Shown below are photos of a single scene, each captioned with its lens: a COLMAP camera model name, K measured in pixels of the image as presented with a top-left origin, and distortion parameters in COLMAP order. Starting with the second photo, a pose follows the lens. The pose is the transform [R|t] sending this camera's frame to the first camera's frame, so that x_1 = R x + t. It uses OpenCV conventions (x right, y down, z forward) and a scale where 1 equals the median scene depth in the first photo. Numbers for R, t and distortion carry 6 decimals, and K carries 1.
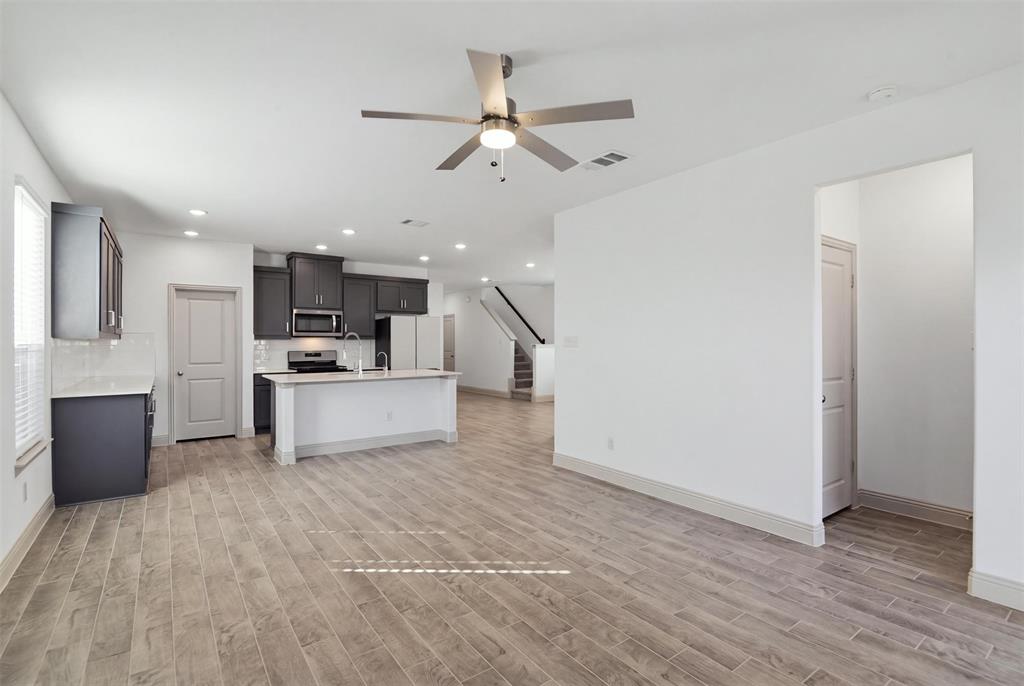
lens RADIAL K [[486.5, 0, 506.6], [0, 486.5, 336.7], [0, 0, 1]] dist [-0.011325, -0.001292]
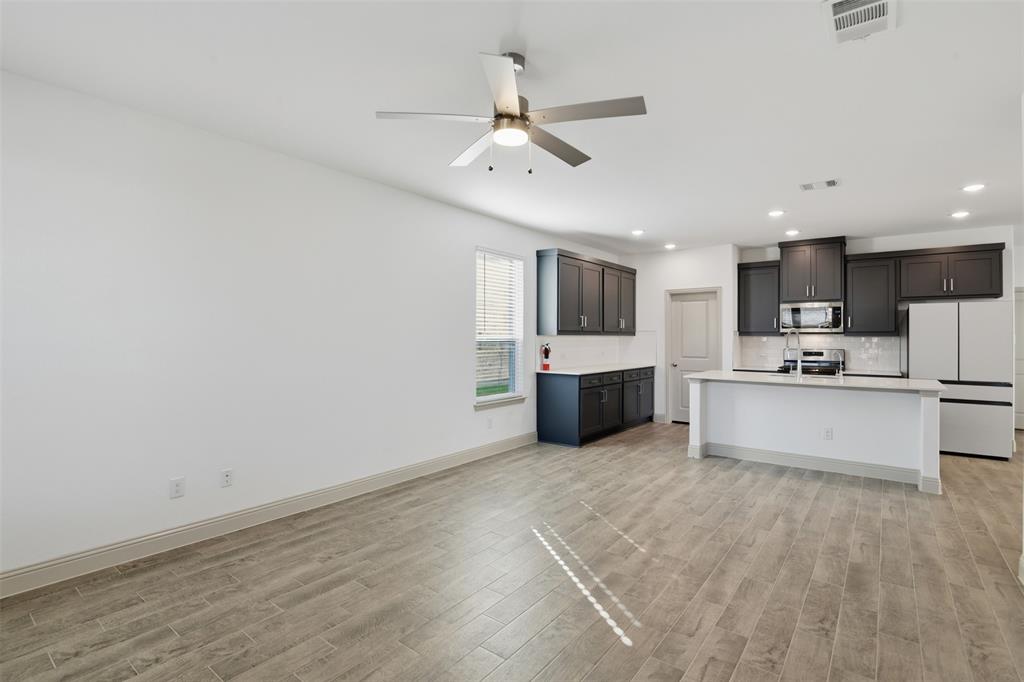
lens RADIAL K [[486.5, 0, 506.6], [0, 486.5, 334.7], [0, 0, 1]] dist [-0.011325, -0.001292]
pose [[0.285700, -0.000067, -0.958319, 0.306713], [0.004655, 0.999988, 0.001318, -0.000823], [0.958308, -0.004838, 0.285697, 0.230077]]
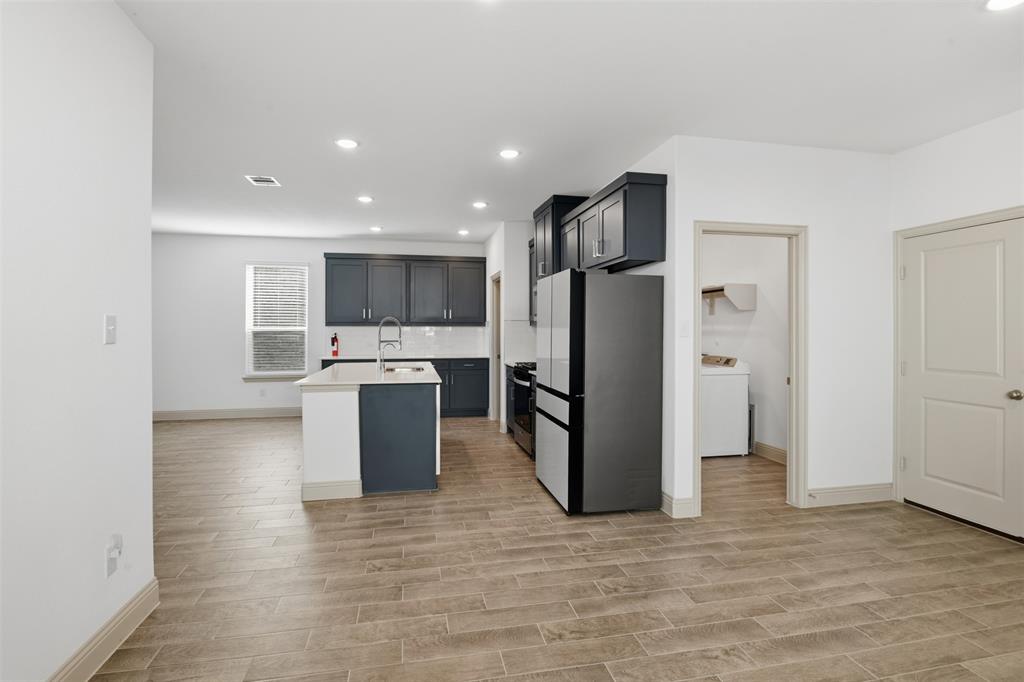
lens RADIAL K [[486.5, 0, 506.6], [0, 486.5, 334.7], [0, 0, 1]] dist [-0.011325, -0.001292]
pose [[-0.407131, 0.009540, -0.913320, 0.288553], [0.006017, 0.999952, 0.007763, 0.013364], [0.913350, -0.002334, -0.407169, 1.286406]]
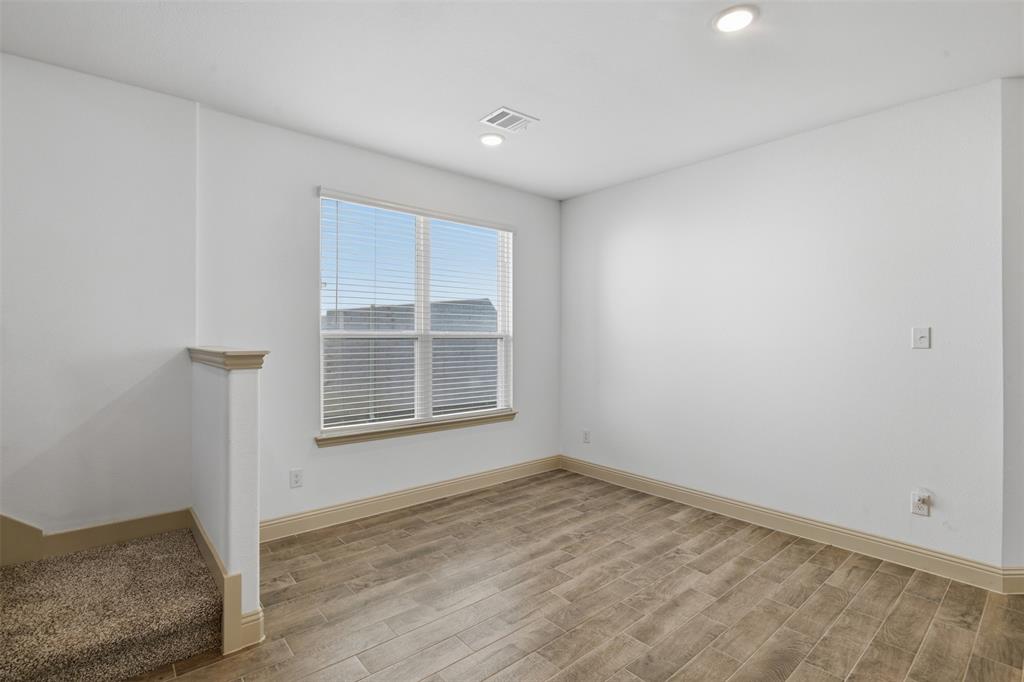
lens RADIAL K [[486.5, 0, 506.6], [0, 486.5, 334.7], [0, 0, 1]] dist [-0.011325, -0.001292]
pose [[-0.084824, 0.000220, 0.996396, -0.211871], [-0.014654, 0.999892, -0.001468, 0.011183], [-0.996288, -0.014726, -0.084812, 1.329998]]
